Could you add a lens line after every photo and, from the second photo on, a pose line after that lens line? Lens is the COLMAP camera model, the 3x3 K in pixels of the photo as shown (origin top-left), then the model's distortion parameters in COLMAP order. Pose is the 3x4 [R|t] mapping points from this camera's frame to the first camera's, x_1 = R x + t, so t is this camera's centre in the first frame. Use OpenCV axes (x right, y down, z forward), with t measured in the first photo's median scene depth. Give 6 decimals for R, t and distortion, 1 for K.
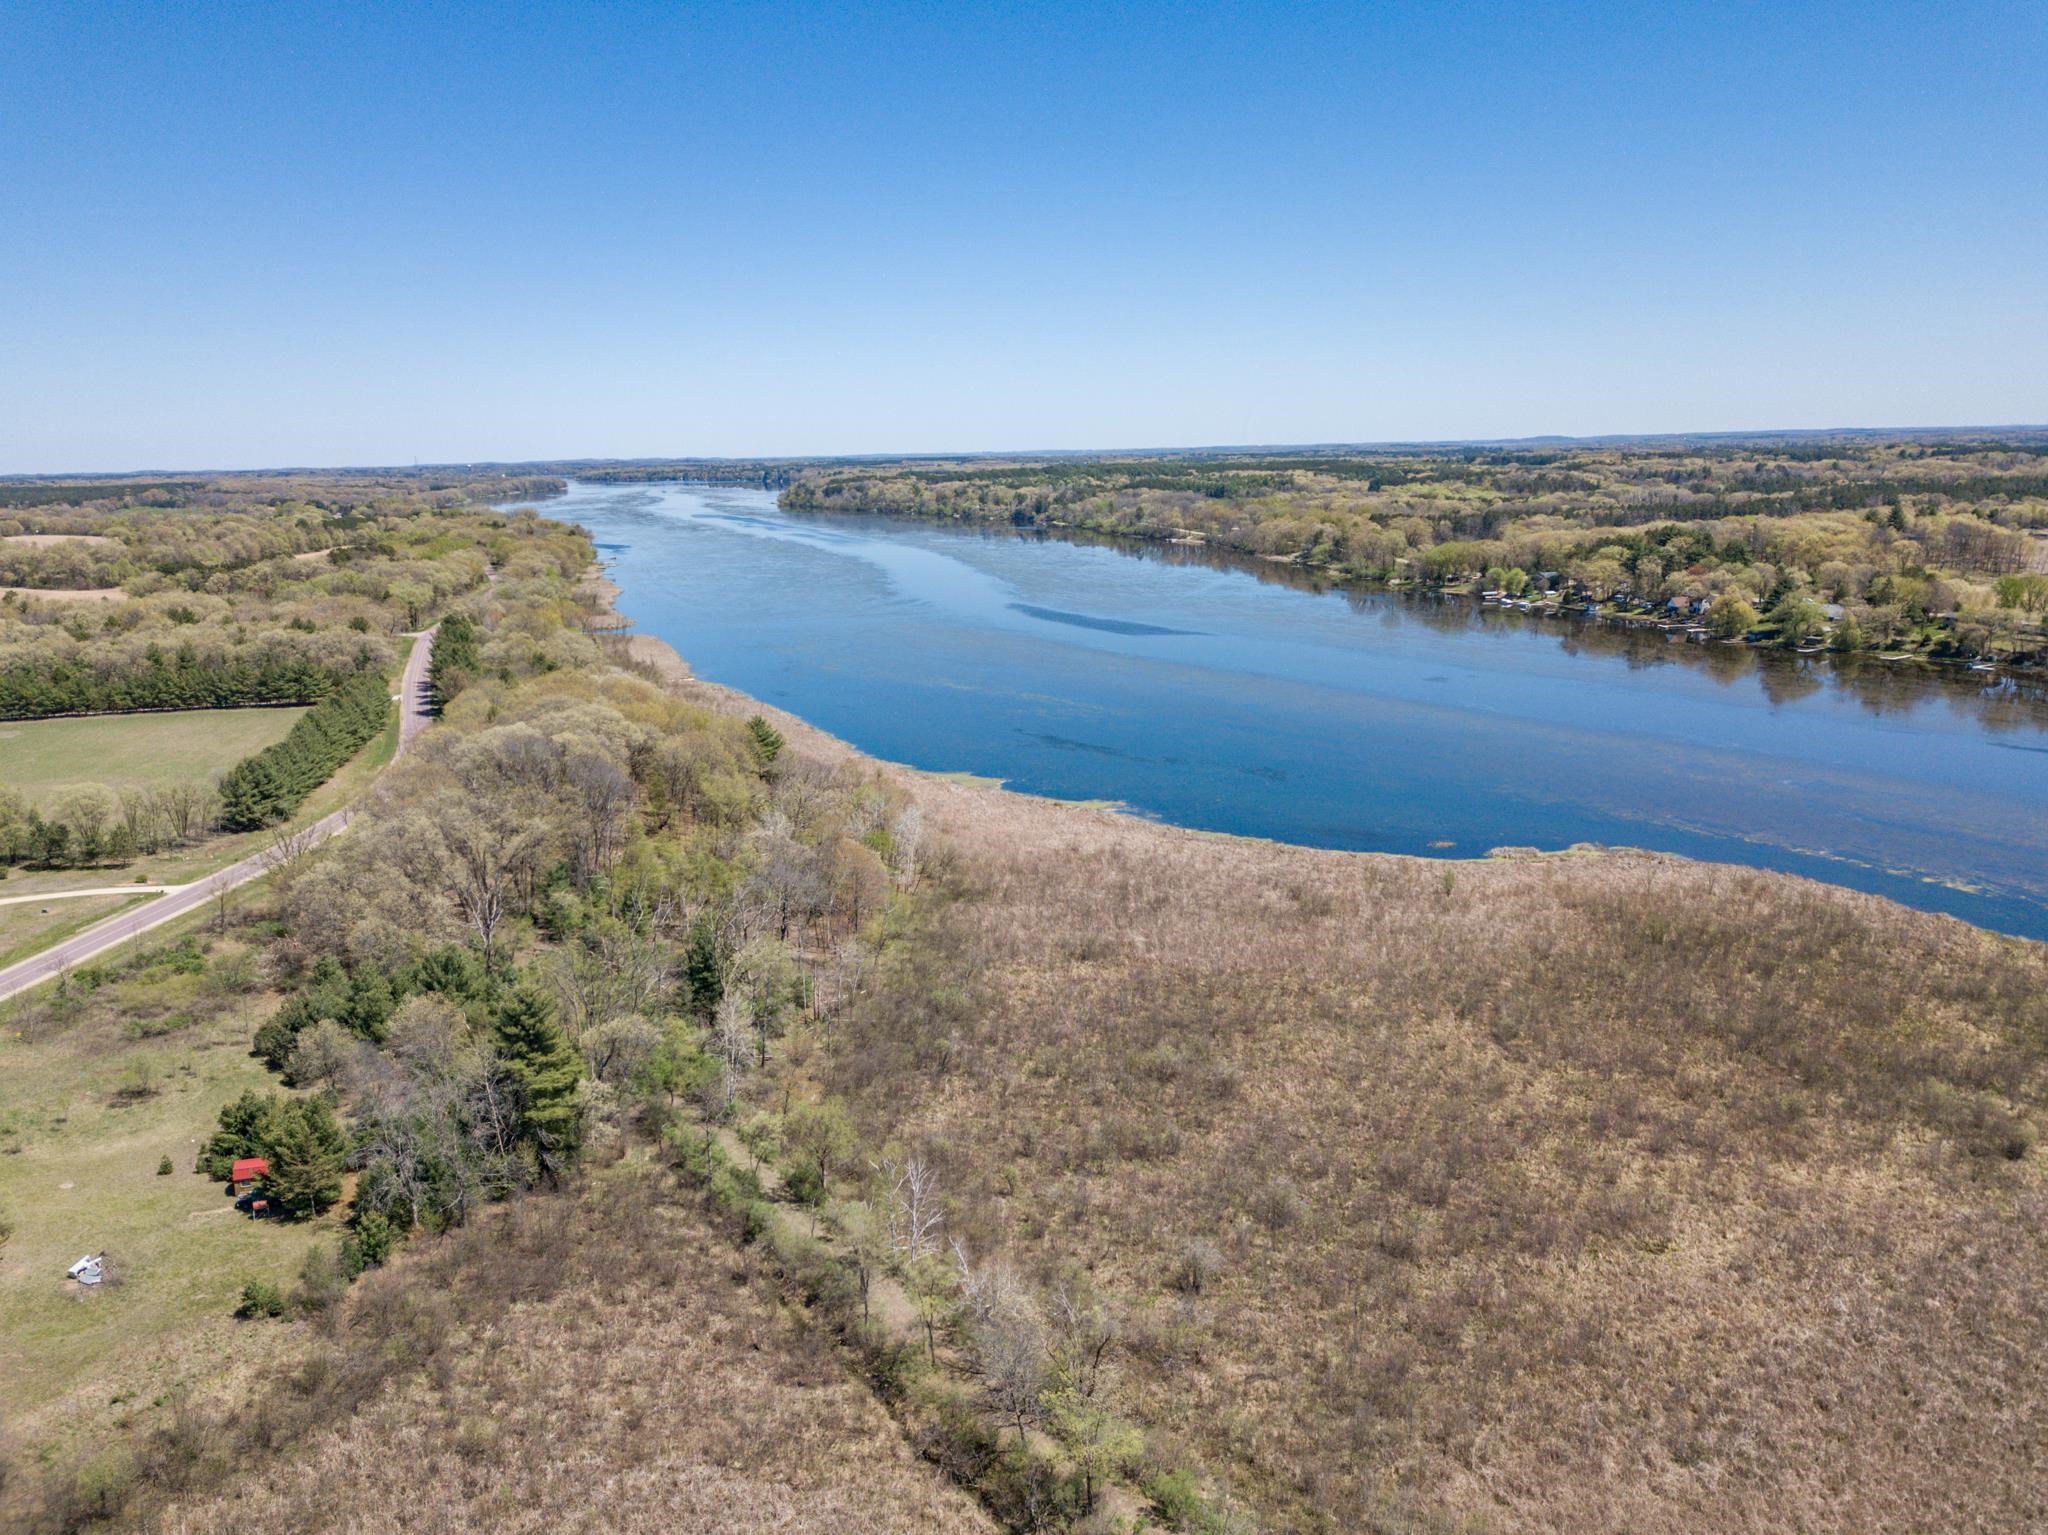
lens RADIAL K [[1553.1, 0, 1024.0], [0, 1553.1, 767.5], [0, 0, 1]] dist [0.090381, -0.138578]
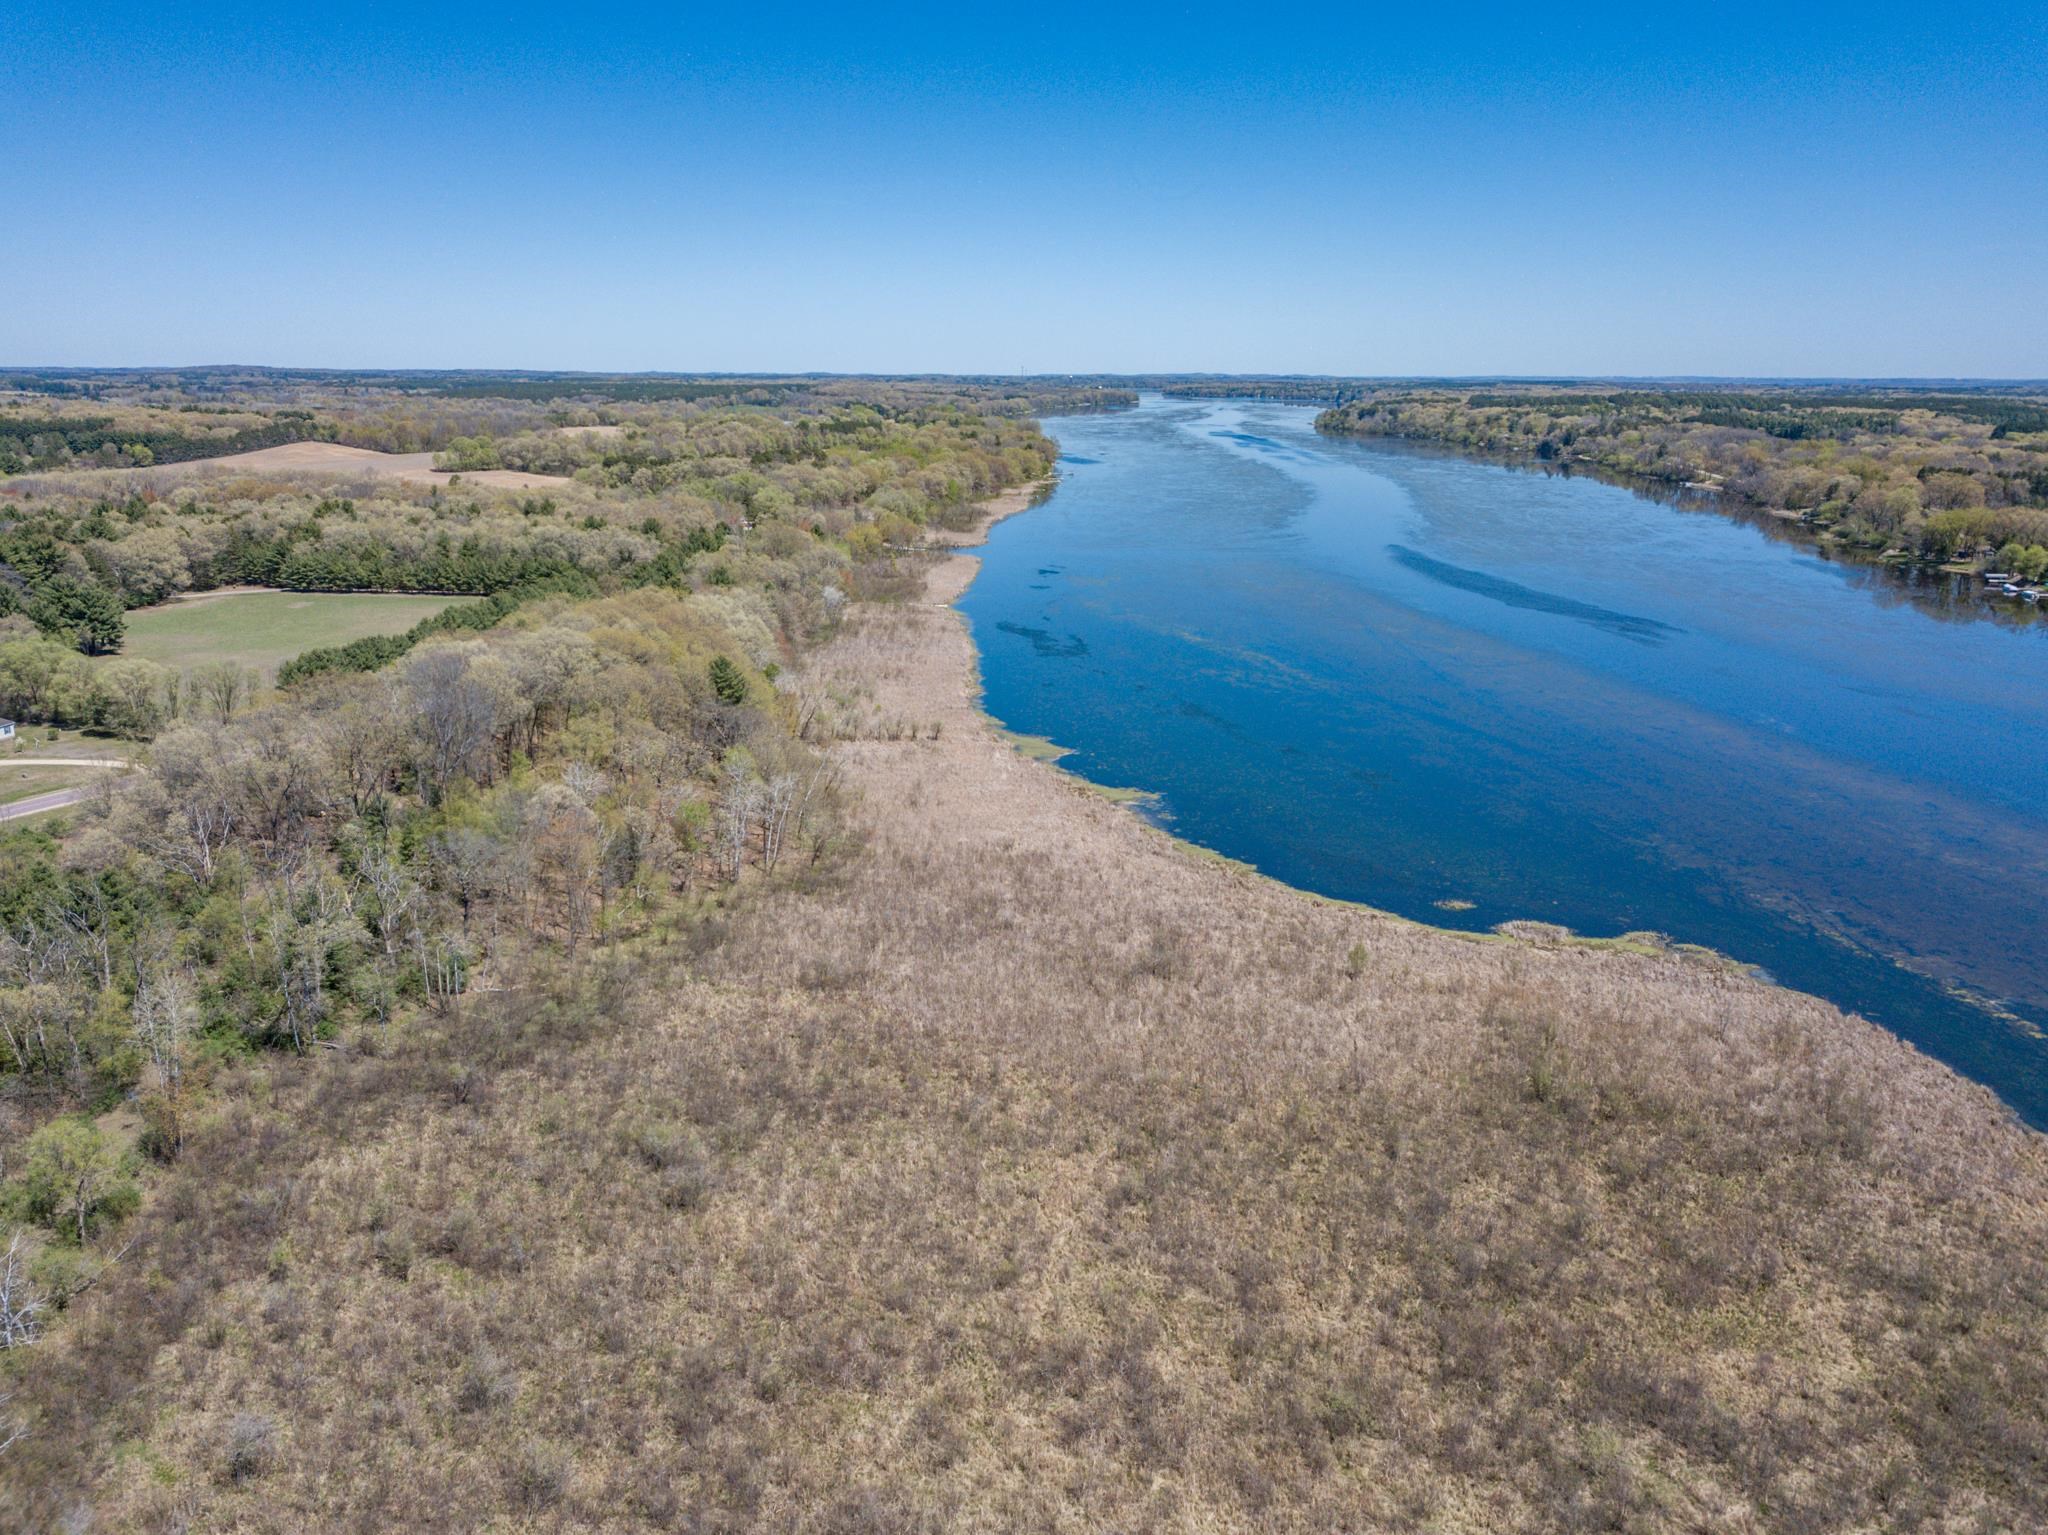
lens RADIAL K [[1560.3, 0, 1024.0], [0, 1560.3, 767.5], [0, 0, 1]] dist [0.023082, -0.011272]
pose [[0.929345, 0.119425, -0.349363, 0.114678], [-0.101790, 0.992446, 0.068482, -0.017136], [0.354903, -0.028082, 0.934481, 0.070885]]
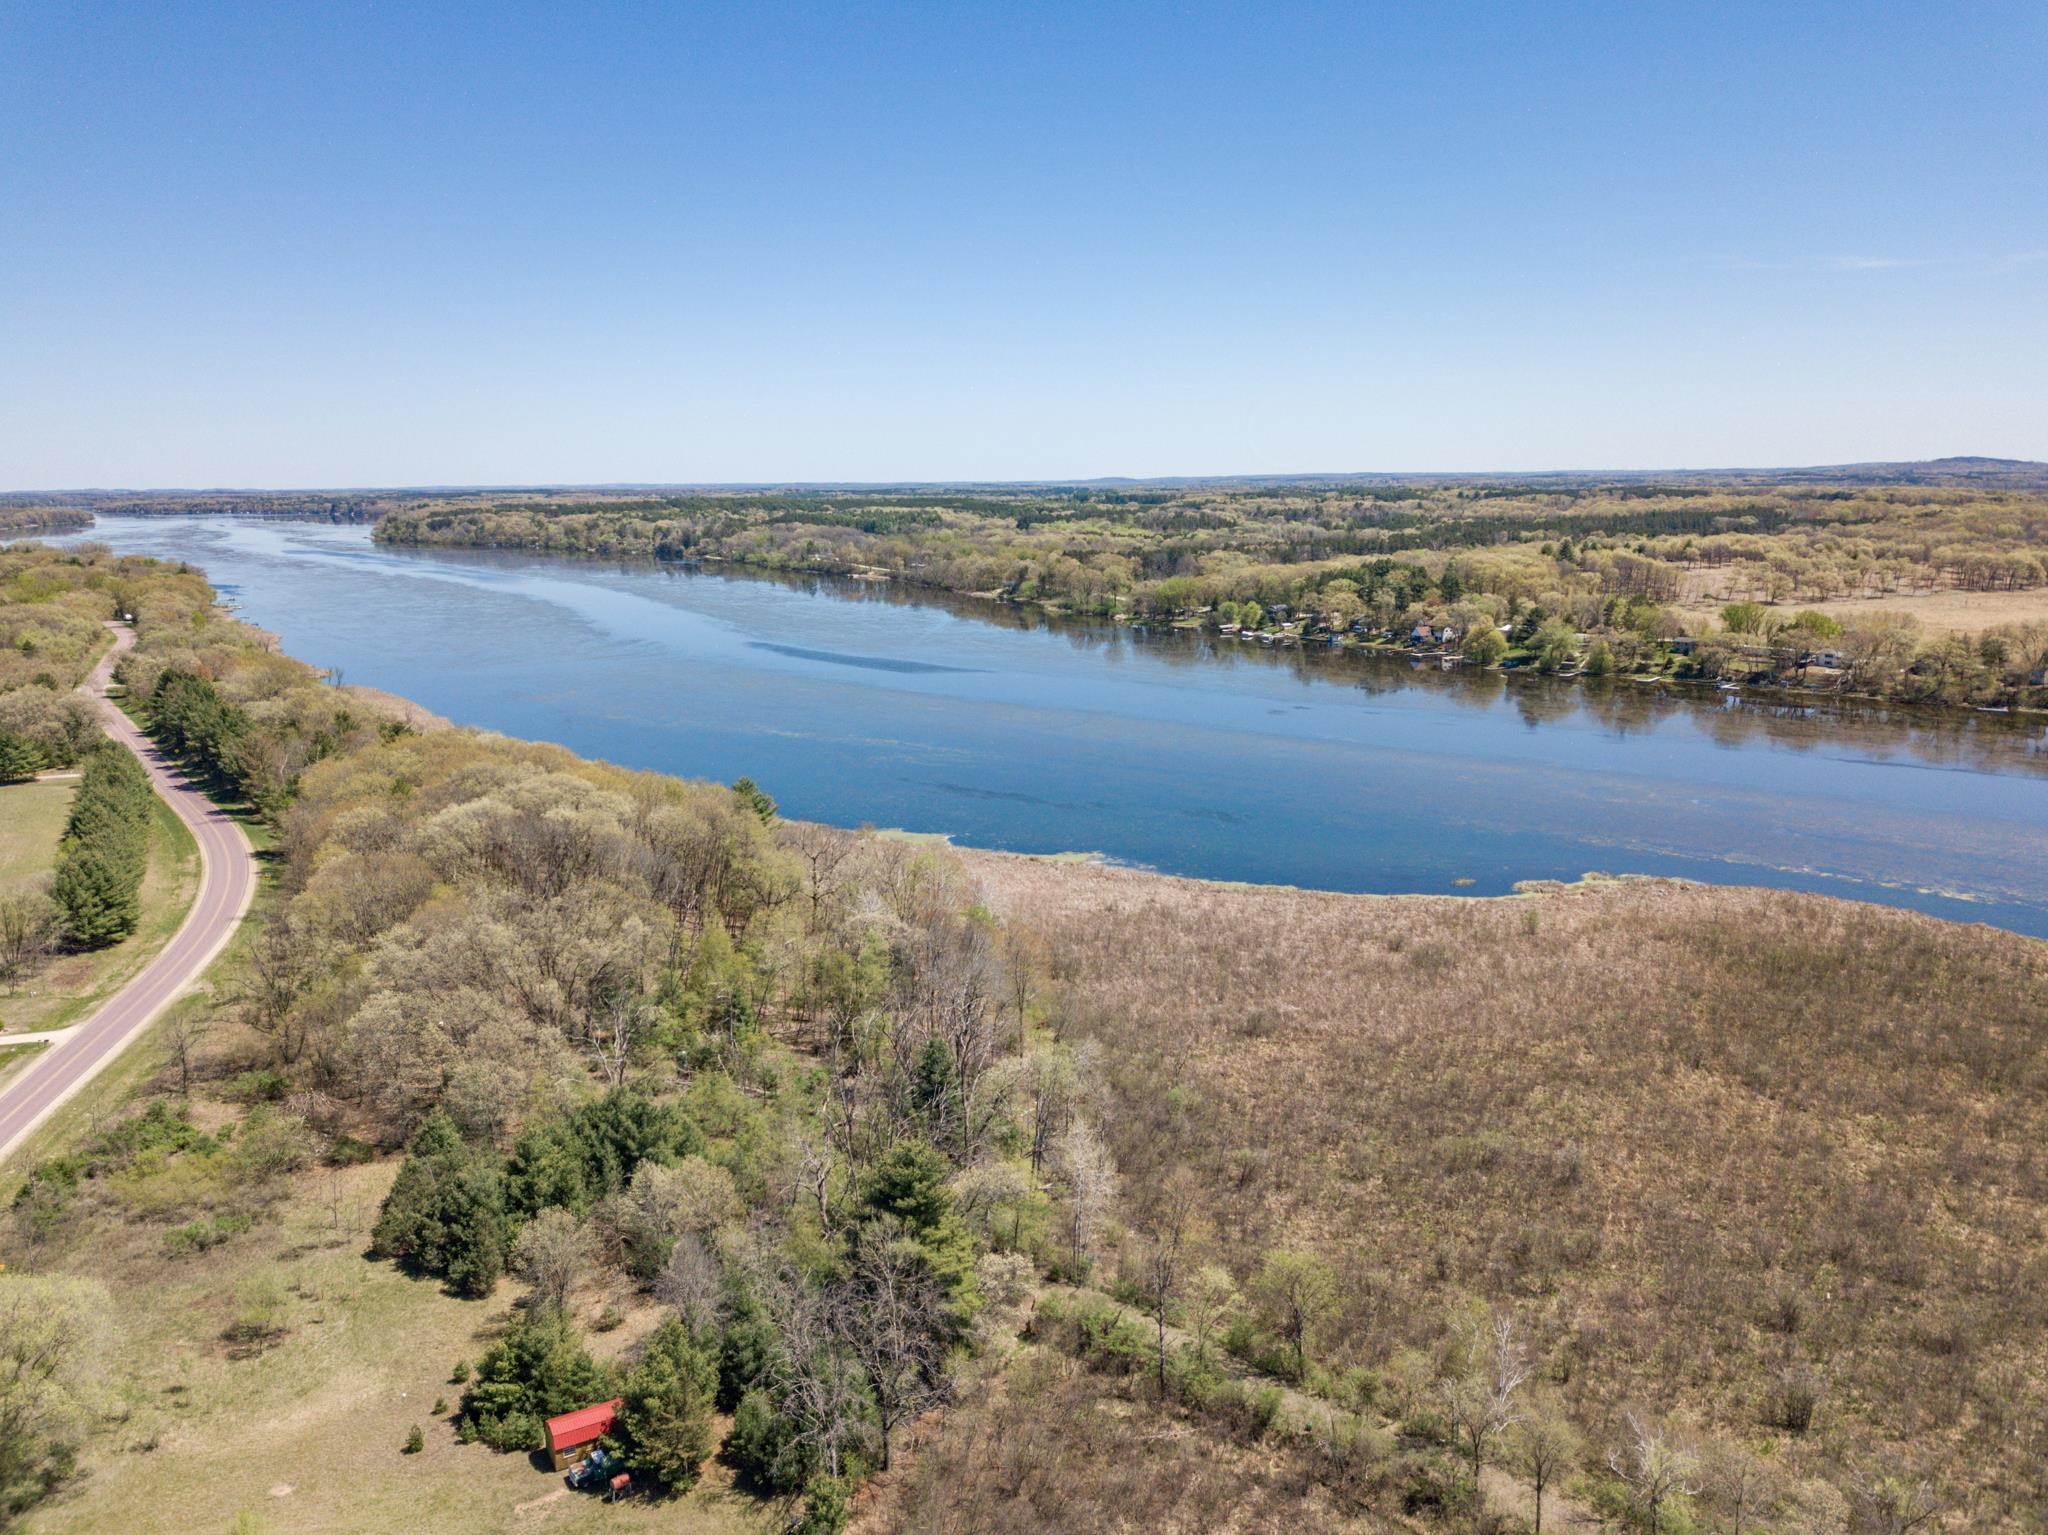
lens RADIAL K [[1560.3, 0, 1024.0], [0, 1560.3, 767.5], [0, 0, 1]] dist [0.023082, -0.011272]
pose [[0.965407, -0.038136, 0.257945, -0.088605], [0.043846, 0.998903, -0.016418, -0.006492], [-0.257036, 0.027160, 0.966020, 0.043537]]
